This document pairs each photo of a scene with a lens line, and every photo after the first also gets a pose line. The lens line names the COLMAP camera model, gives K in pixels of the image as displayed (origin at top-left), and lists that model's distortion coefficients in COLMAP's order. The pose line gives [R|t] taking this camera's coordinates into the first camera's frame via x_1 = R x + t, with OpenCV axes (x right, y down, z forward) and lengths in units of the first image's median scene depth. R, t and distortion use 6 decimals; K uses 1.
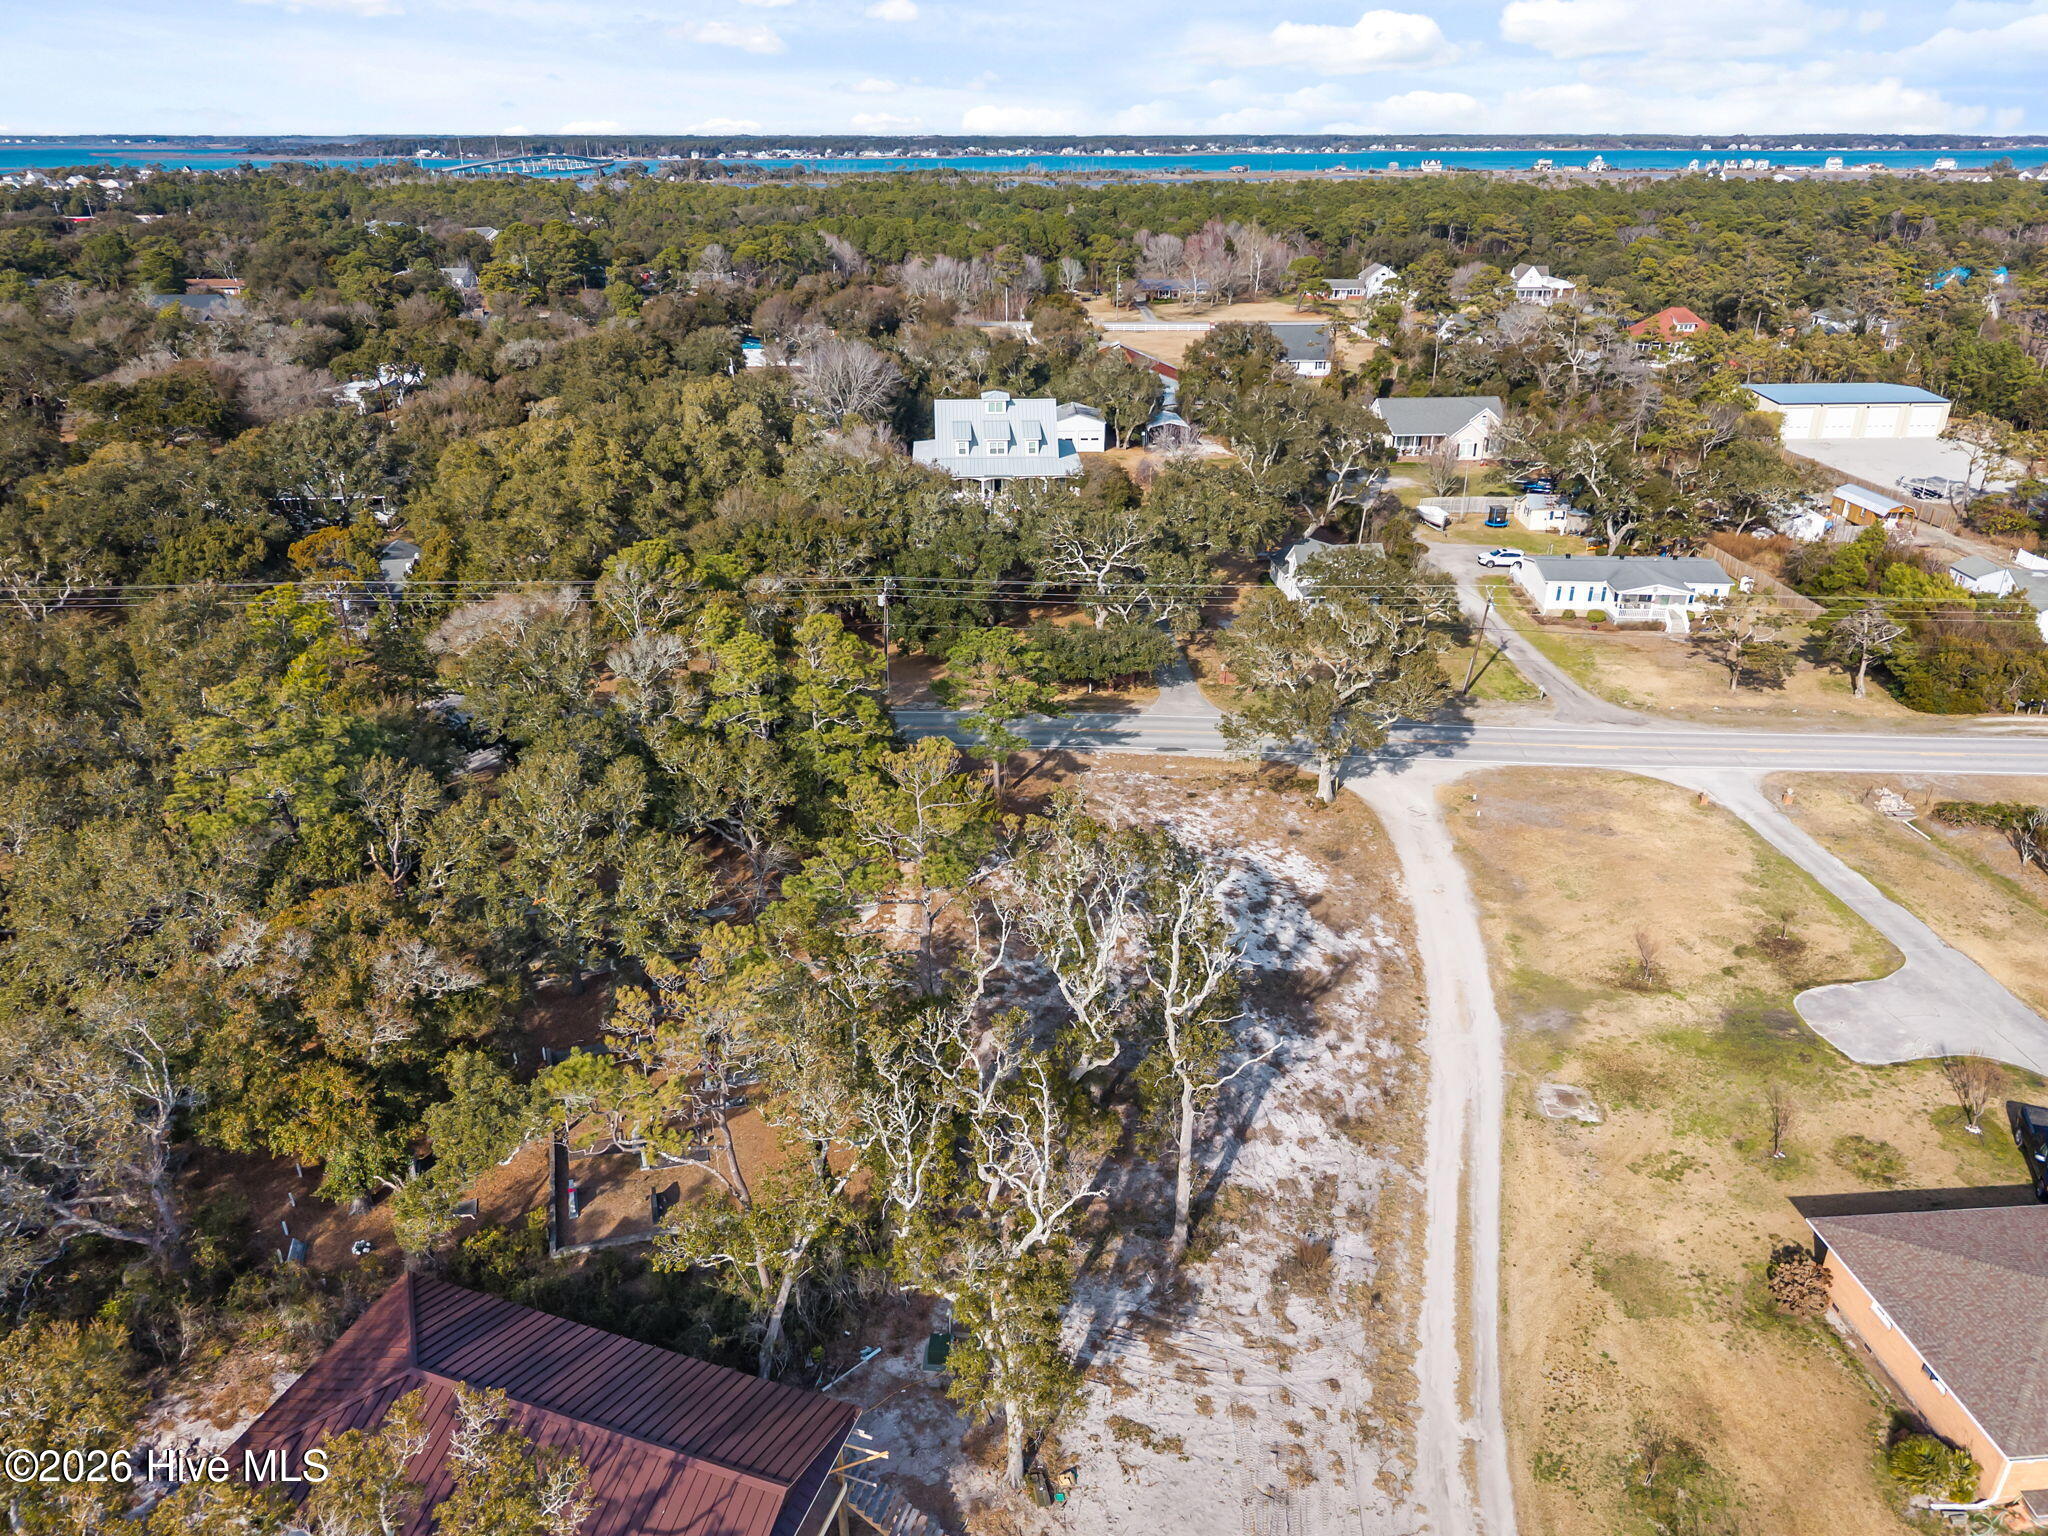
lens RADIAL K [[1393.3, 0, 1024.0], [0, 1393.3, 768.0], [0, 0, 1]] dist [0.012671, -0.010945]
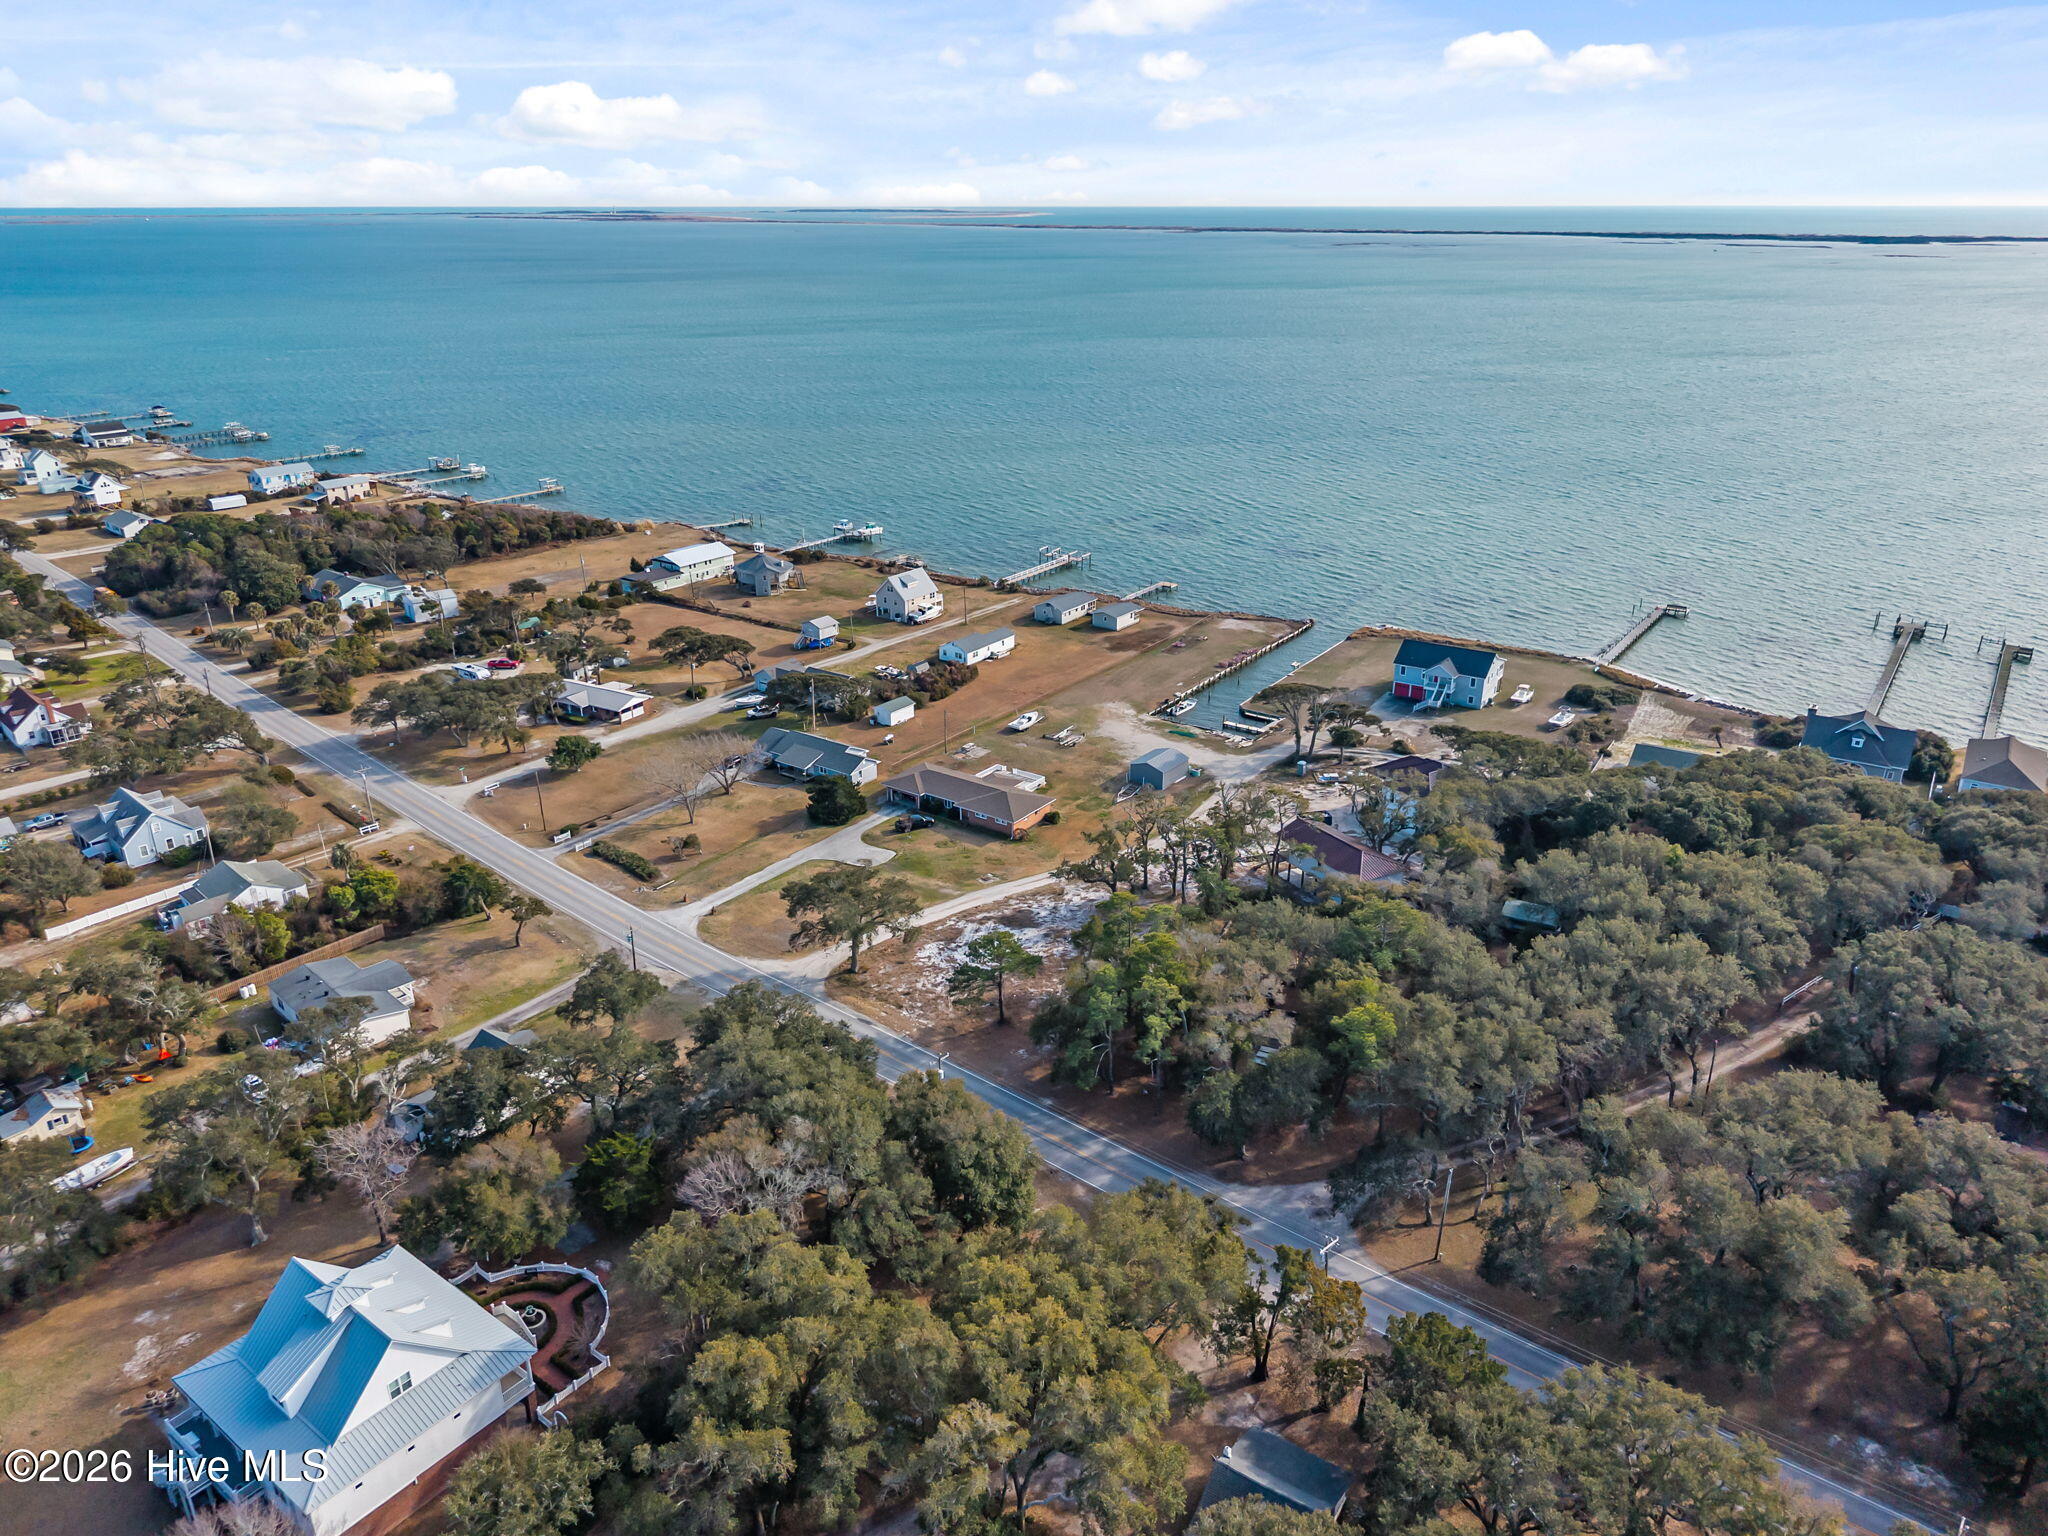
lens RADIAL K [[1393.7, 0, 1024.0], [0, 1393.7, 768.0], [0, 0, 1]] dist [0.041467, -0.054099]
pose [[-0.764777, -0.238833, 0.598394, -1.143149], [0.270367, 0.724064, 0.634534, -1.479751], [-0.584823, 0.647062, -0.489175, 1.871725]]
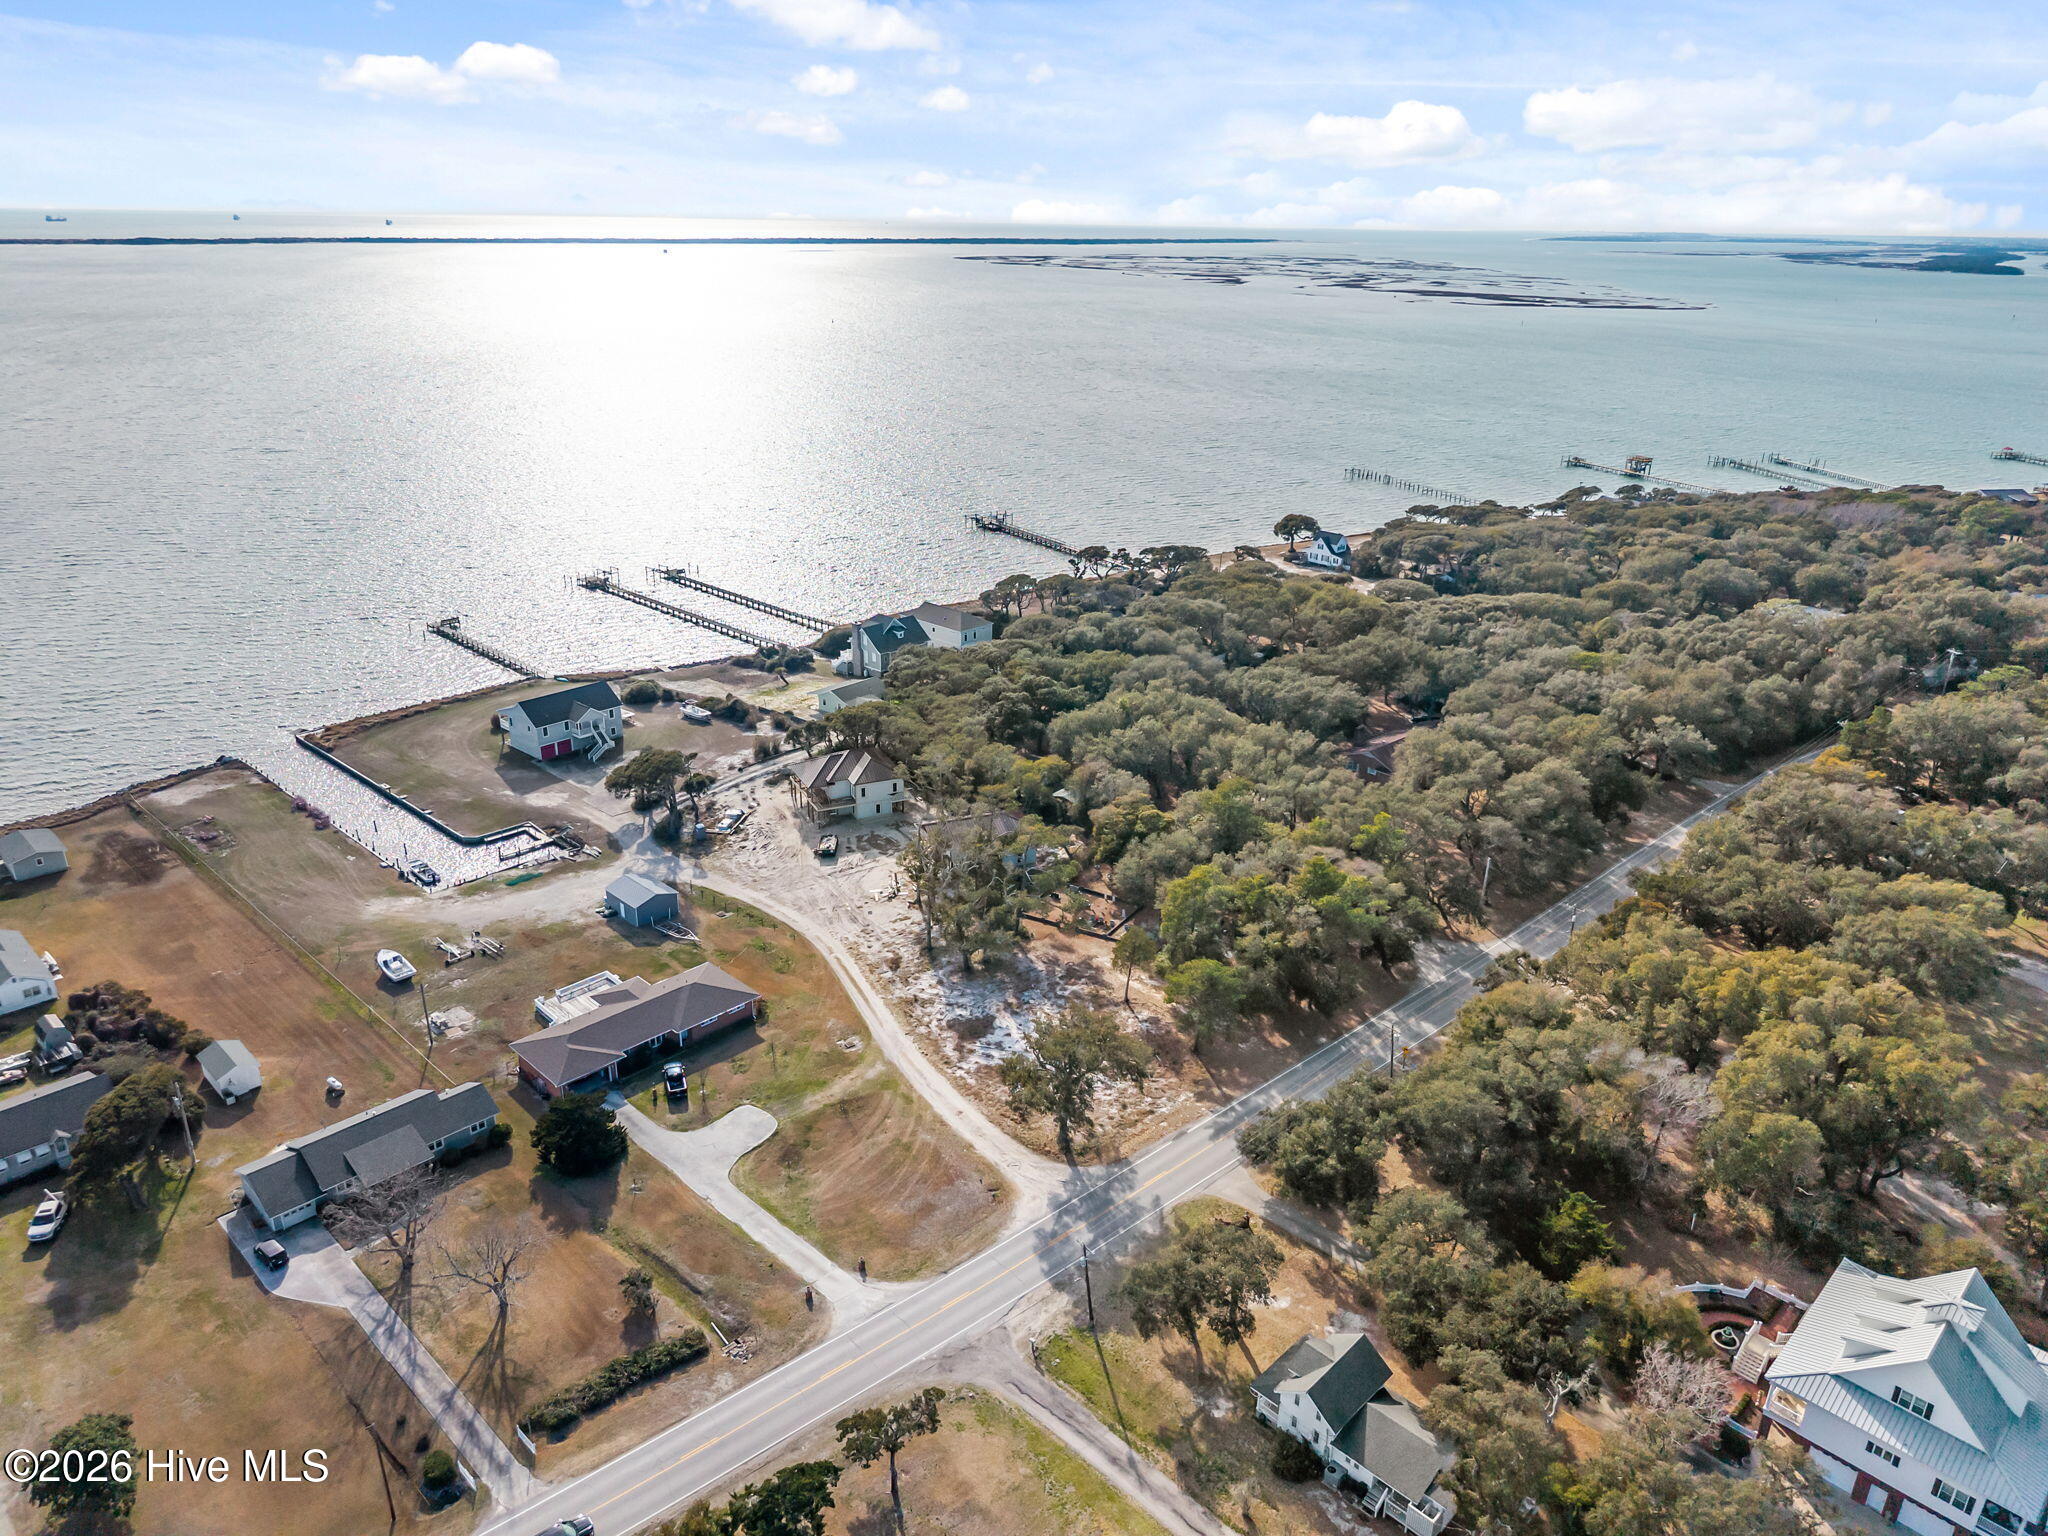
lens RADIAL K [[1360.8, 0, 1024.0], [0, 1360.8, 768.0], [0, 0, 1]] dist [0.081010, -0.097091]
pose [[-0.750488, 0.236067, -0.617284, 1.281013], [-0.288251, 0.723580, 0.627171, -1.431055], [0.594709, 0.648617, -0.474992, 1.681143]]
